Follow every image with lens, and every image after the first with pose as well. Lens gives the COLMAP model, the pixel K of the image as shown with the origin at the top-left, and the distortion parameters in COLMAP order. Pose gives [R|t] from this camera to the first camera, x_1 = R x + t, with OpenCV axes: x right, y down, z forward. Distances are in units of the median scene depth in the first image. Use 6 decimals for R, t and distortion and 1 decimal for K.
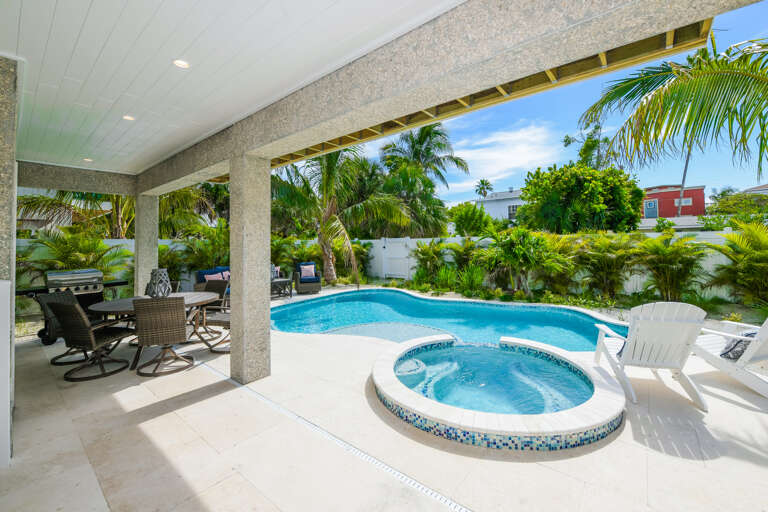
lens RADIAL K [[309.4, 0, 382.9], [0, 309.4, 251.8], [0, 0, 1]] dist [-0.000812, -0.001370]
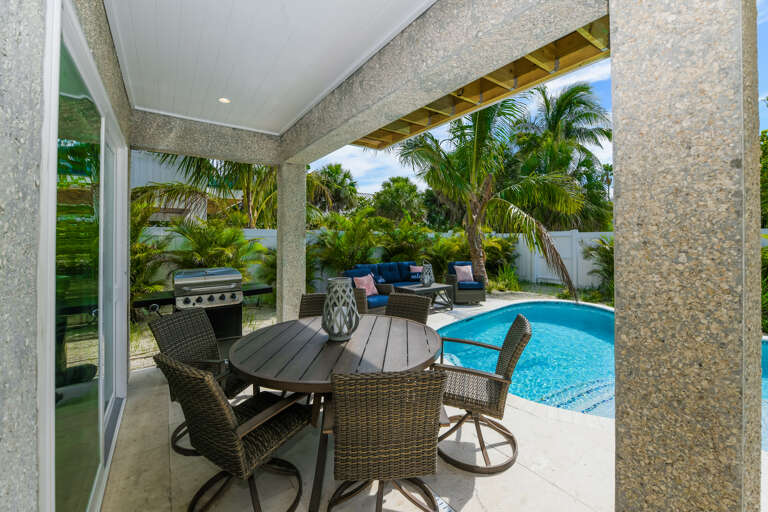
lens RADIAL K [[309.4, 0, 388.8], [0, 309.4, 254.8], [0, 0, 1]] dist [-0.000812, -0.001370]
pose [[0.966103, 0.025661, -0.256878, -0.231397], [-0.018831, 0.999402, 0.029013, -0.001195], [0.257469, -0.023192, 0.966008, 0.234191]]
